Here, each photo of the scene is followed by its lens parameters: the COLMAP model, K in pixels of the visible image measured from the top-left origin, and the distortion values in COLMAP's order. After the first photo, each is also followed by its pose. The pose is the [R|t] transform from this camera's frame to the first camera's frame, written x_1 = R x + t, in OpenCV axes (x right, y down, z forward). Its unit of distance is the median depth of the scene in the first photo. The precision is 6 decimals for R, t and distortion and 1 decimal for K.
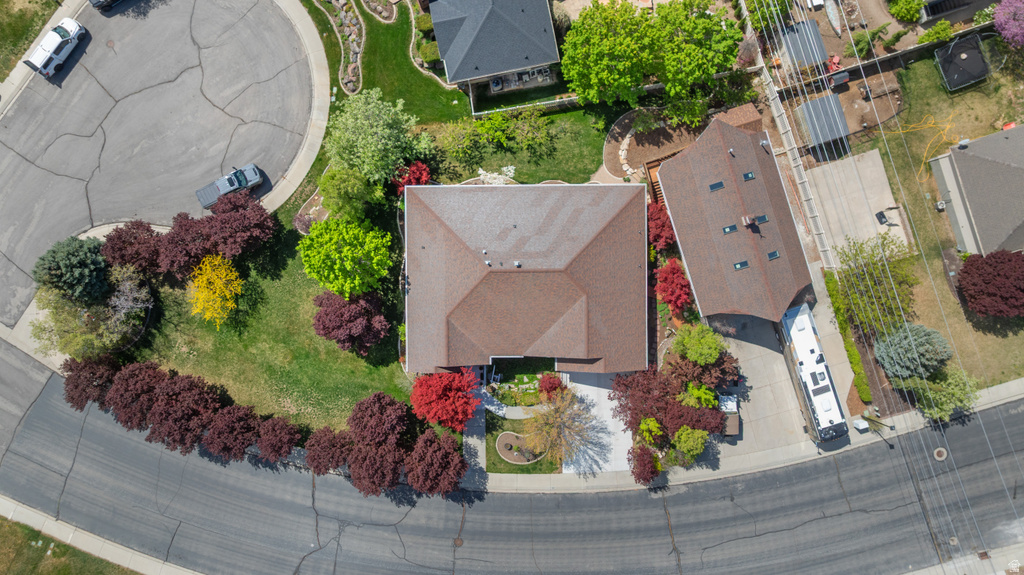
lens RADIAL K [[720.8, 0, 513.3], [0, 720.8, 289.0], [0, 0, 1]] dist [-0.024940, 0.019084]
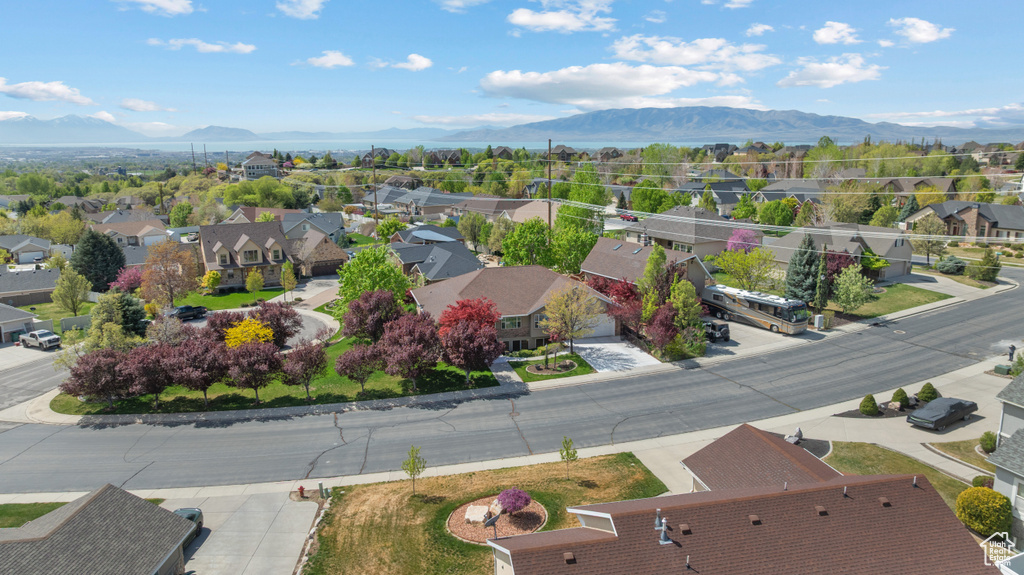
lens RADIAL K [[720.8, 0, 513.3], [0, 720.8, 289.0], [0, 0, 1]] dist [-0.024940, 0.019084]
pose [[0.968228, -0.046505, 0.245707, -0.282807], [0.250028, 0.197723, -0.947835, 1.140390], [-0.004502, 0.979154, 0.203069, 0.688426]]
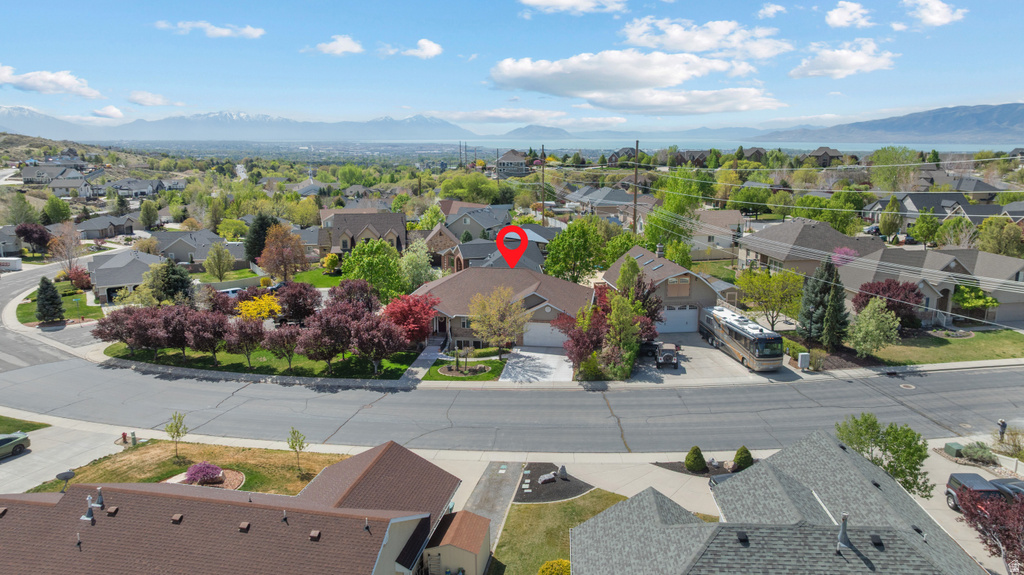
lens RADIAL K [[720.8, 0, 513.3], [0, 720.8, 289.0], [0, 0, 1]] dist [-0.024940, 0.019084]
pose [[0.986979, 0.043168, -0.154949, 0.231911], [-0.160519, 0.202507, -0.966035, 1.156134], [-0.010324, 0.978329, 0.206800, 0.681642]]
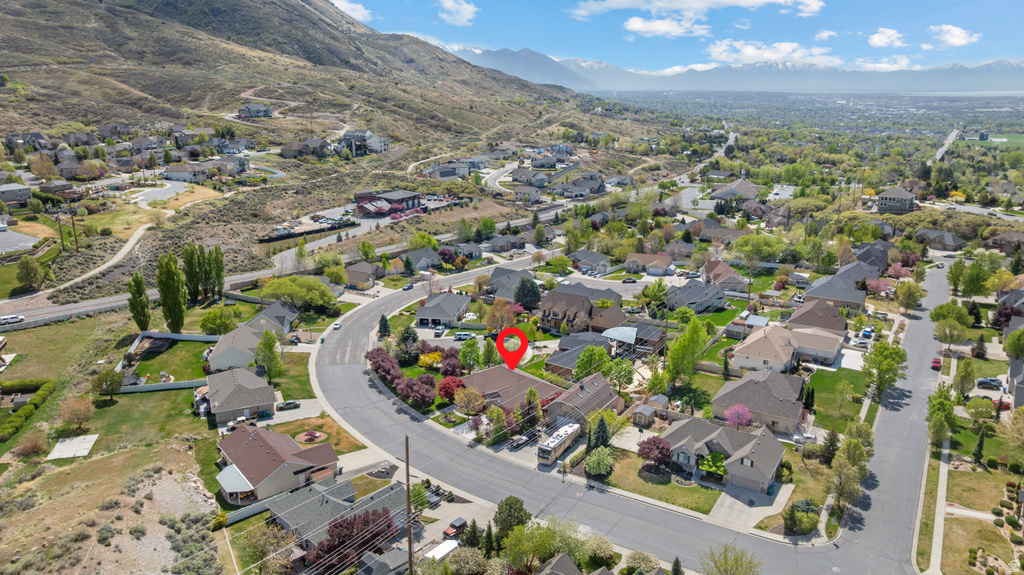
lens RADIAL K [[735.9, 0, 511.5], [0, 735.9, 269.6], [0, 0, 1]] dist [-0.030917, 0.030583]
pose [[0.645131, 0.198722, -0.737778, 1.724363], [-0.764056, 0.161593, -0.624584, 1.417681], [-0.004899, 0.966642, 0.256084, -0.030700]]
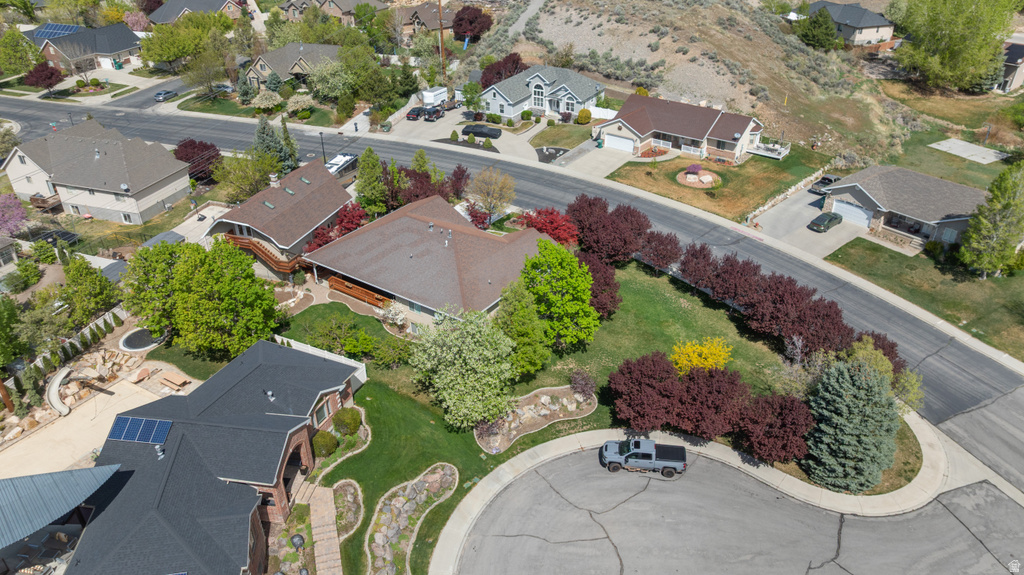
lens RADIAL K [[720.8, 0, 513.3], [0, 720.8, 289.0], [0, 0, 1]] dist [-0.024940, 0.019084]
pose [[-0.803456, -0.286469, 0.521914, -0.664812], [0.595099, -0.412596, 0.689654, -0.721683], [0.017775, 0.864697, 0.501980, 0.451526]]
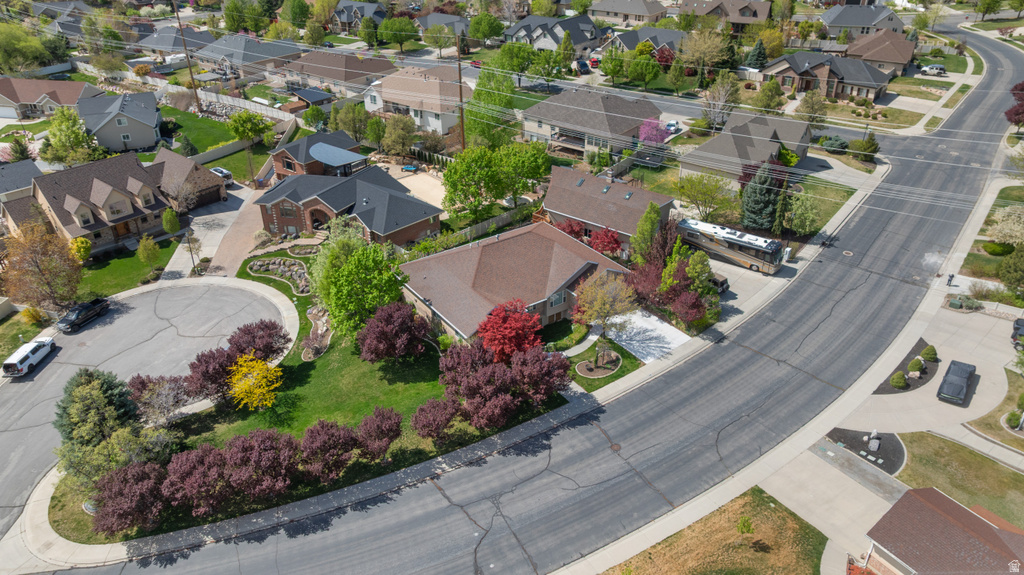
lens RADIAL K [[720.8, 0, 513.3], [0, 720.8, 289.0], [0, 0, 1]] dist [-0.024940, 0.019084]
pose [[0.824887, -0.279720, 0.491241, -0.563723], [0.565297, 0.408738, -0.716500, 0.841526], [-0.000370, 0.868729, 0.495287, 0.398567]]
